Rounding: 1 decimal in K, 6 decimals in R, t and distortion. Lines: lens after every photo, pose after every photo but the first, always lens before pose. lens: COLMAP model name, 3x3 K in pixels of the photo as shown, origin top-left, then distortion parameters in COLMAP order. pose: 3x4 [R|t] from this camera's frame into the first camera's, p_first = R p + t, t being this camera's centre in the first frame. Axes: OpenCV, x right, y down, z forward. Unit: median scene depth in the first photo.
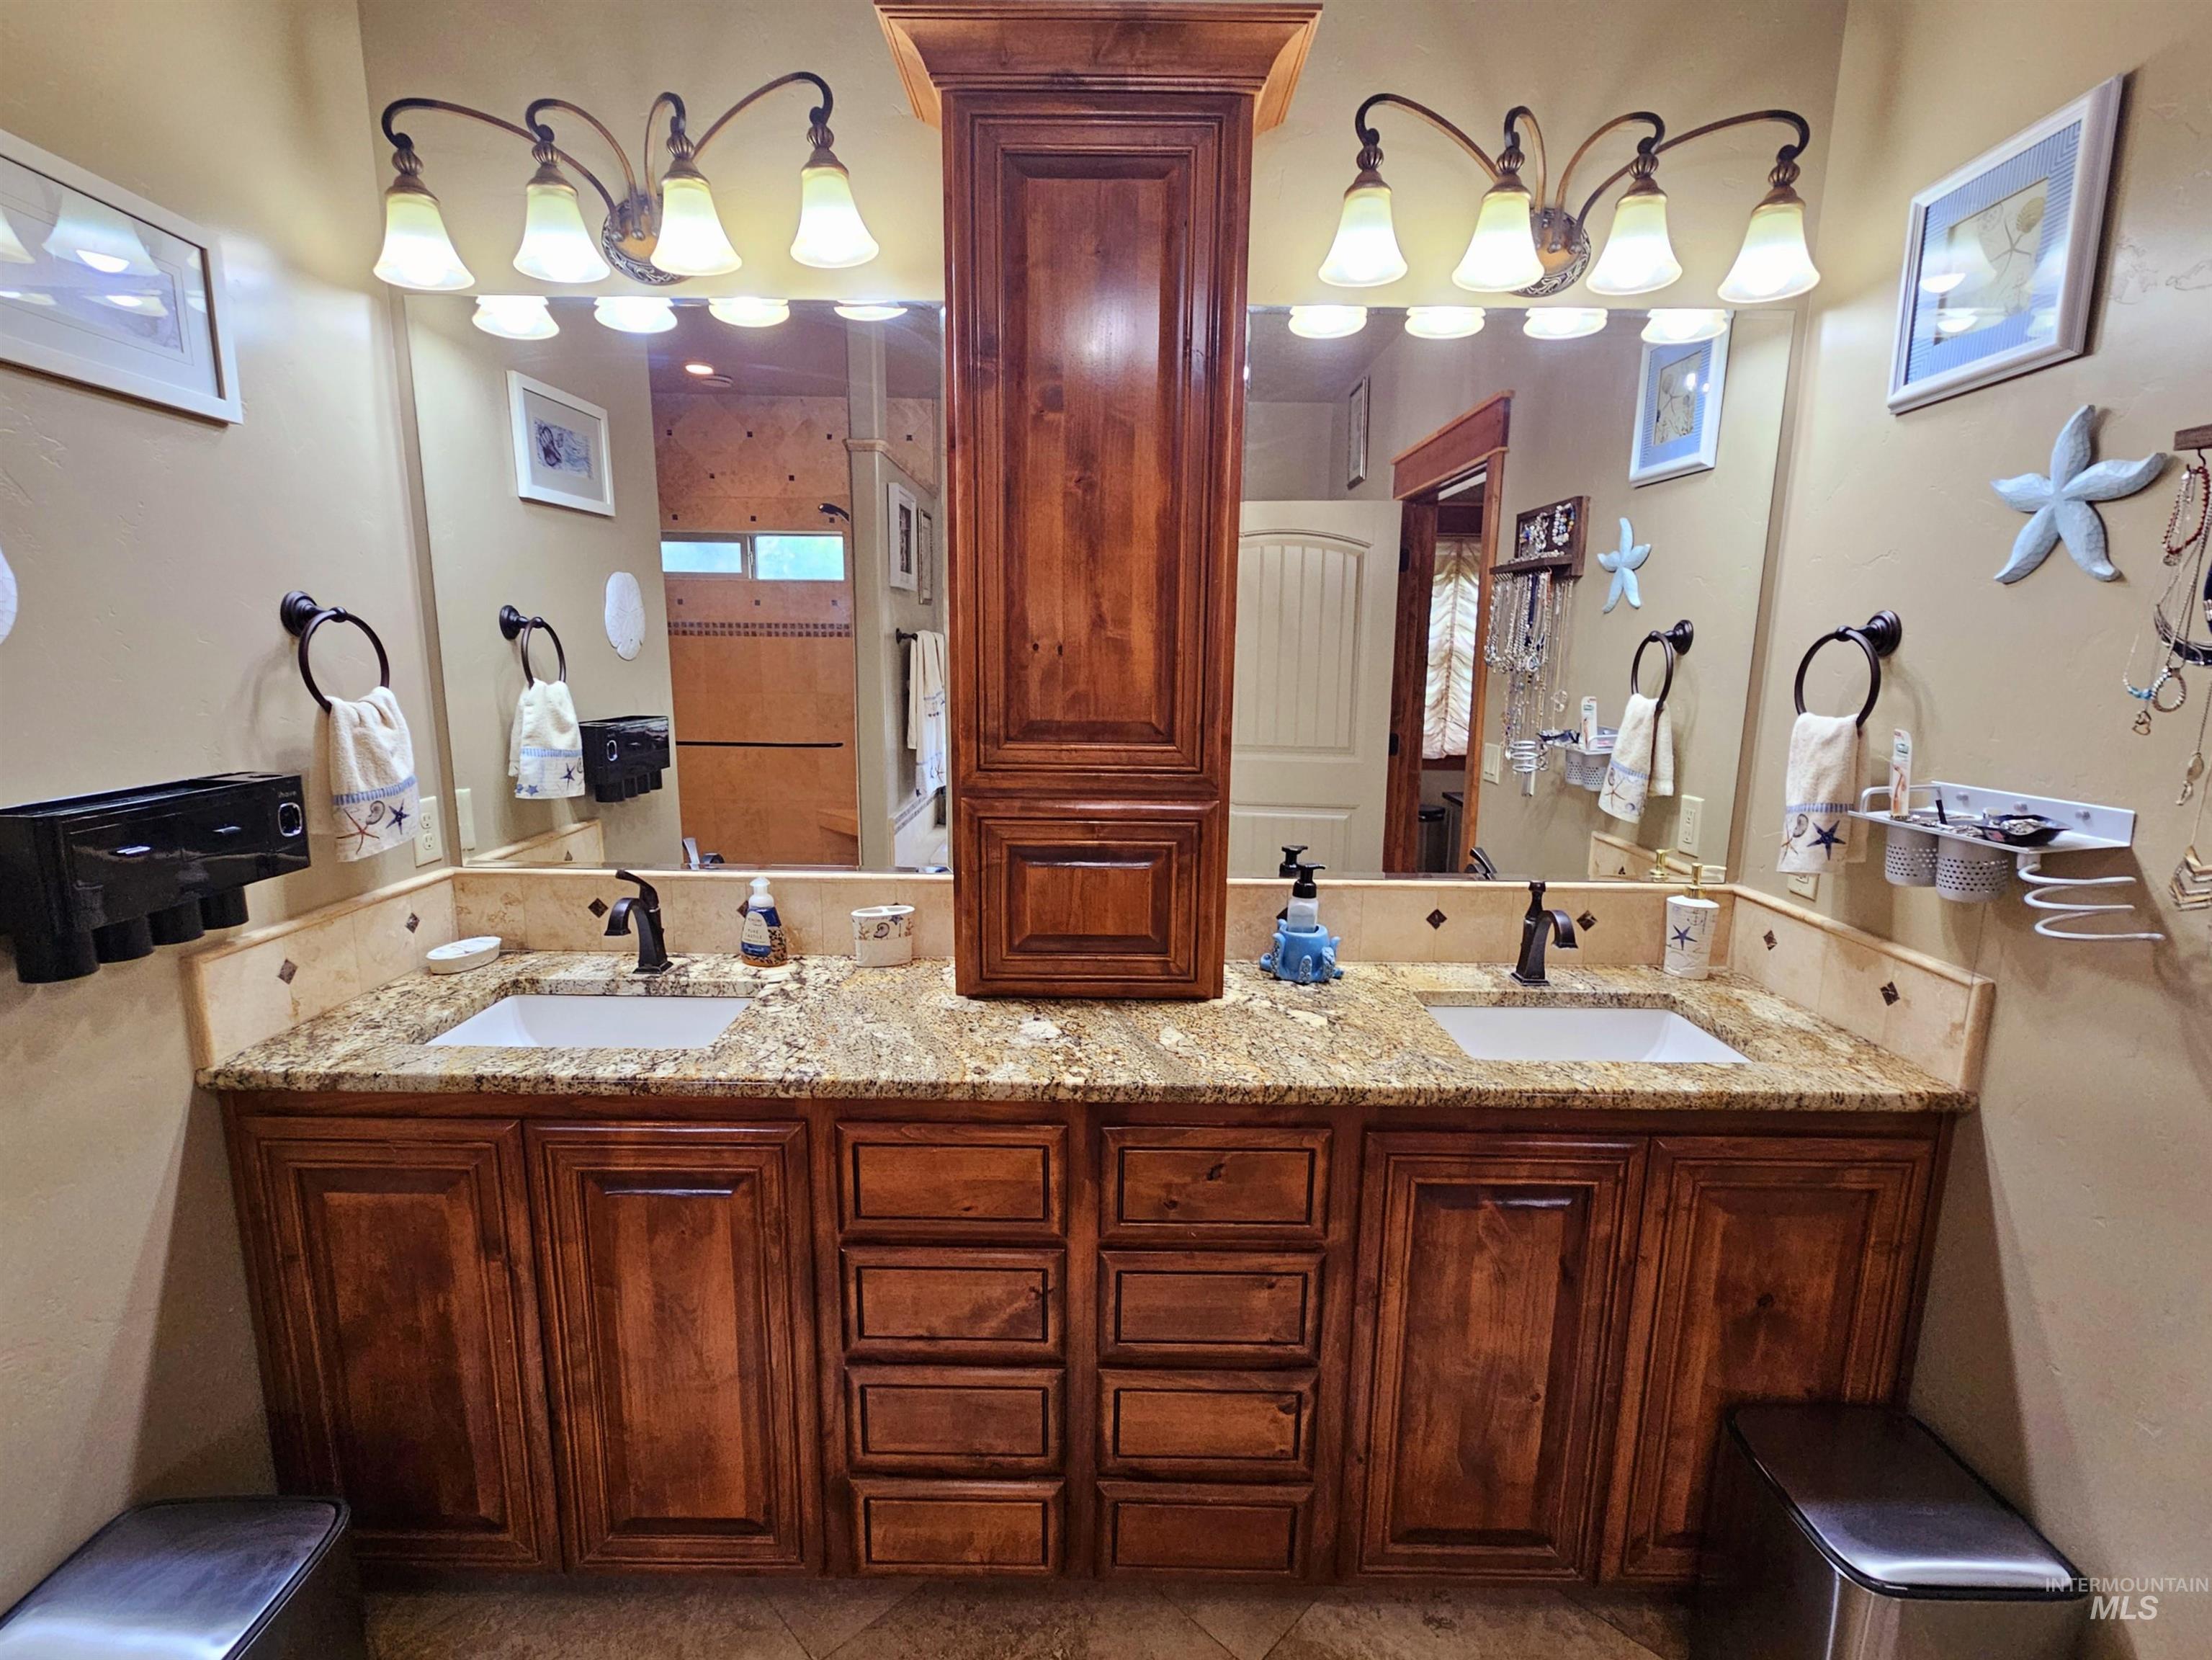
lens RADIAL K [[1013.6, 0, 1104.9], [0, 1013.6, 842.5], [0, 0, 1]] dist [-0.004693, -0.000686]
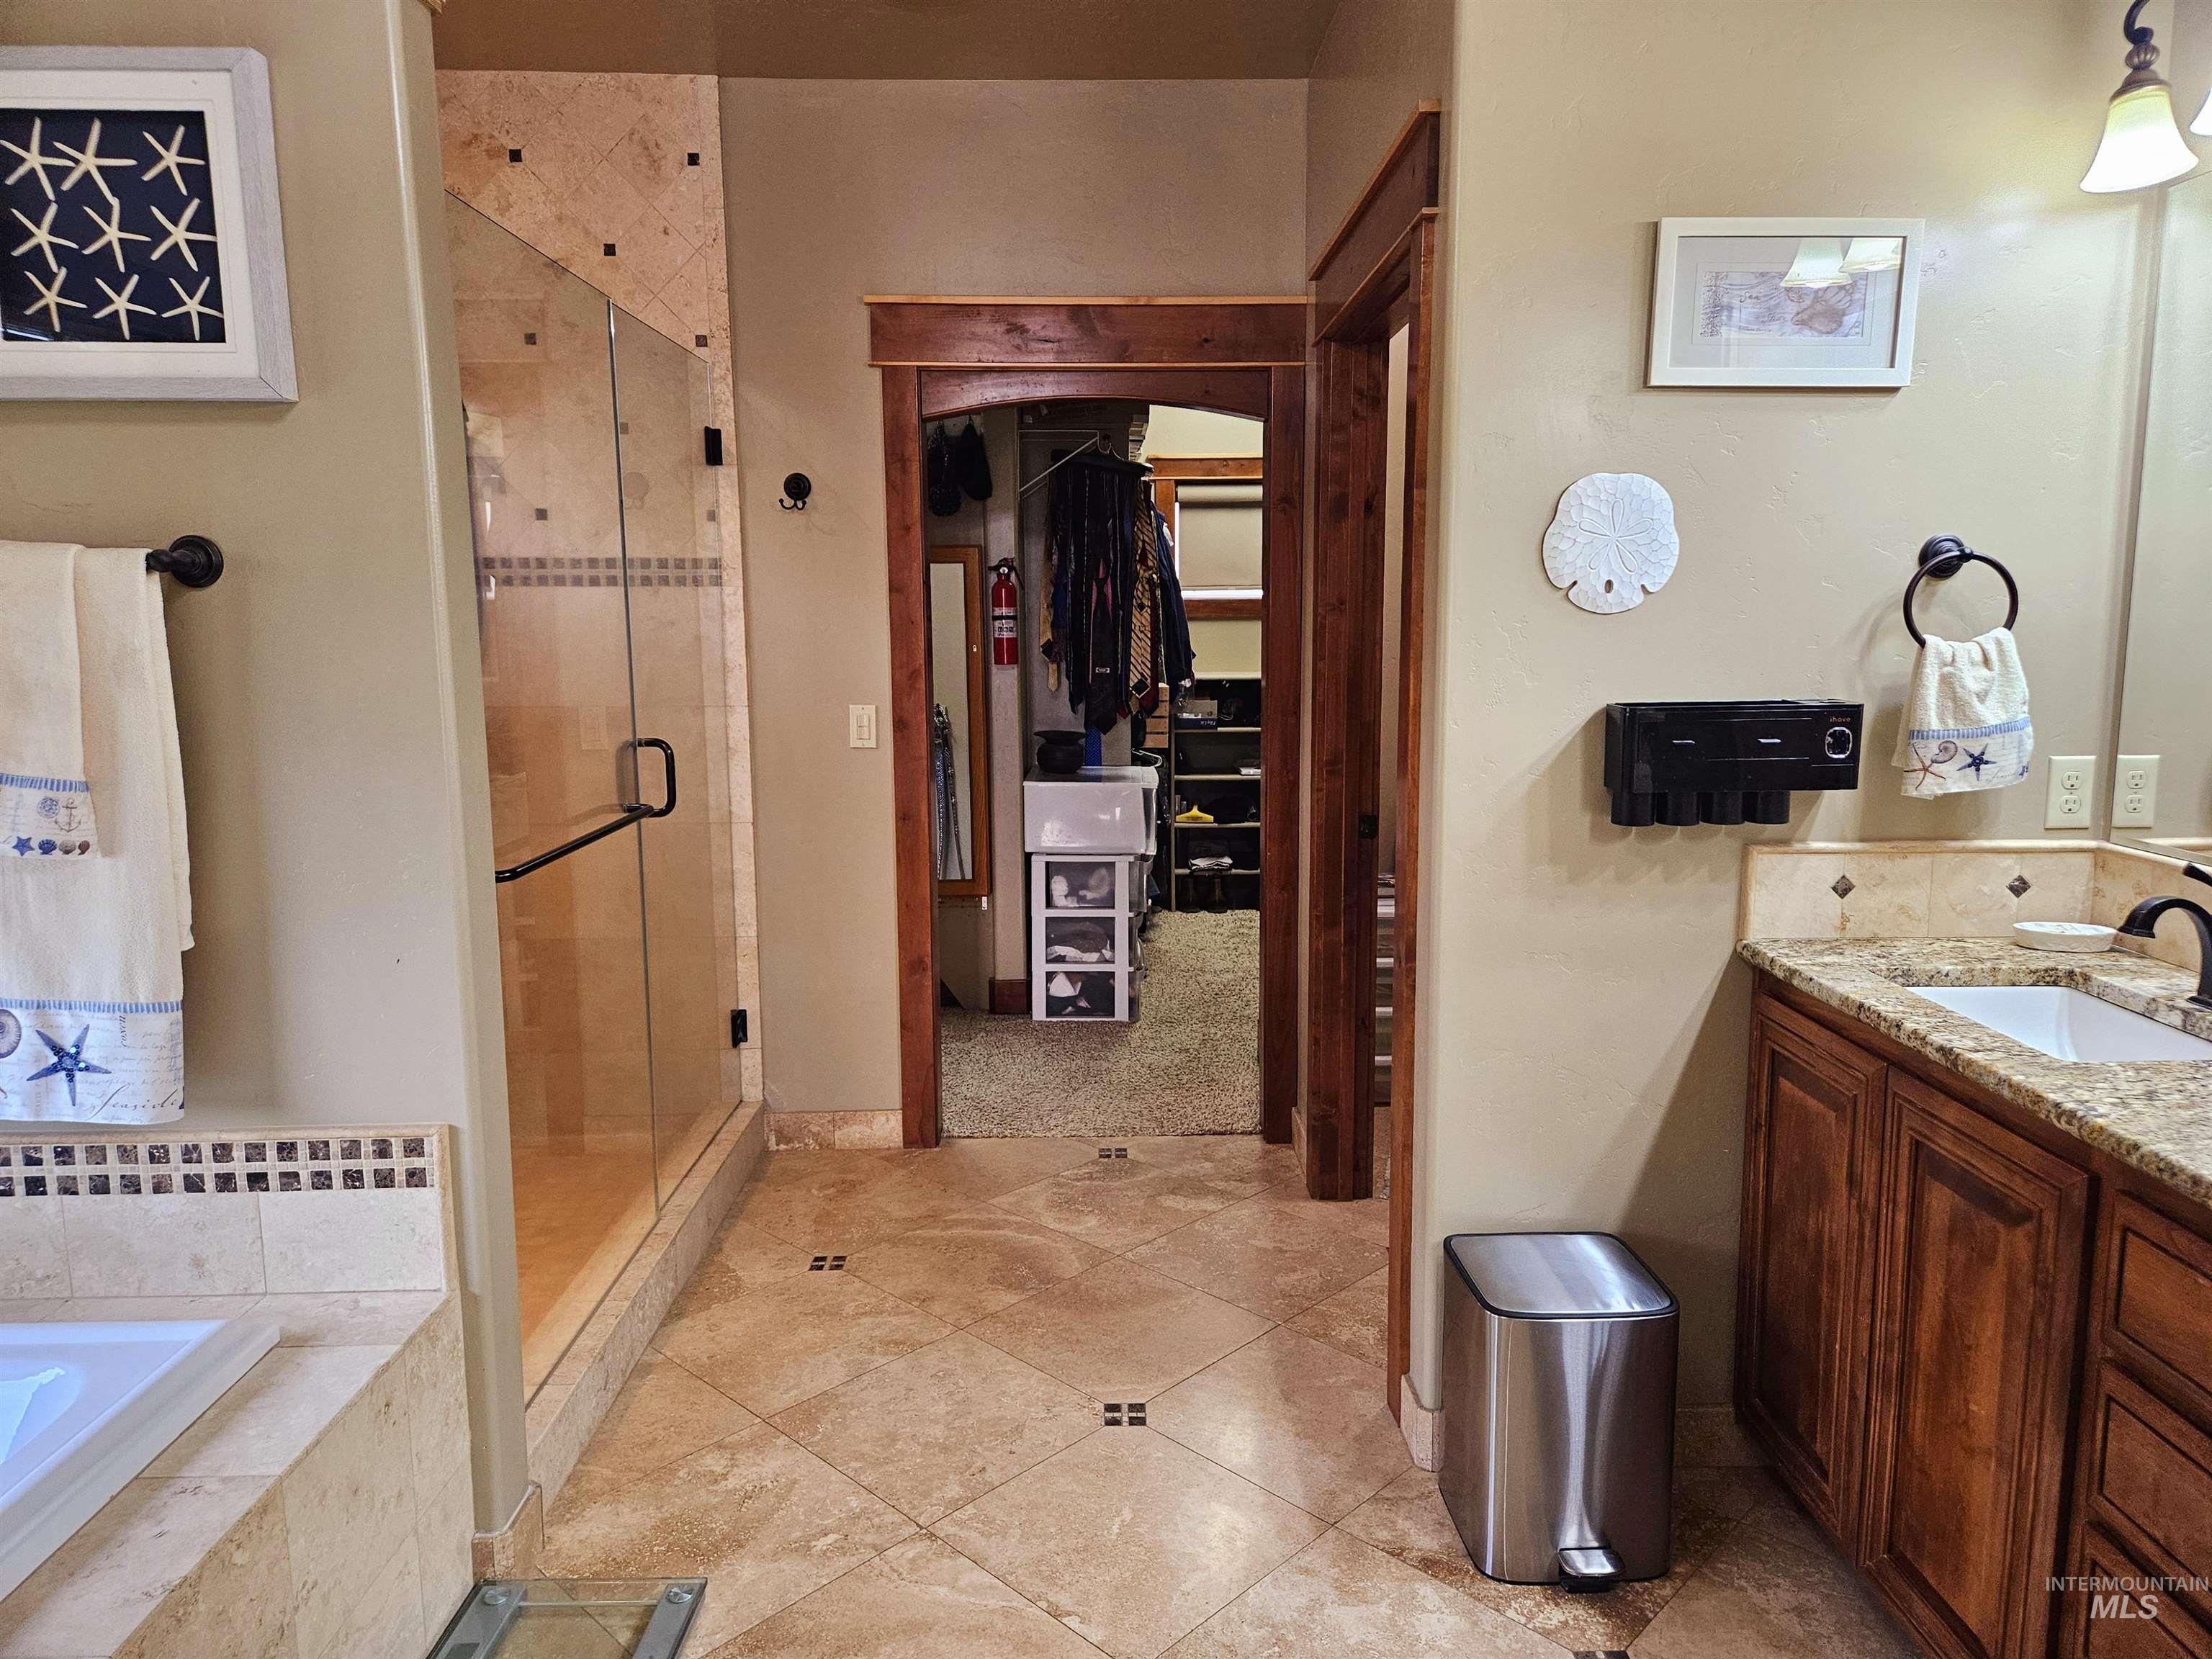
lens RADIAL K [[1497.9, 0, 1106.0], [0, 1497.9, 829.5], [0, 0, 1]] dist [0.001339, -0.001970]
pose [[0.009735, 0.132552, -0.991128, 0.794878], [-0.176091, 0.975913, 0.128788, -0.000154], [0.984326, 0.173275, 0.032842, 0.164337]]
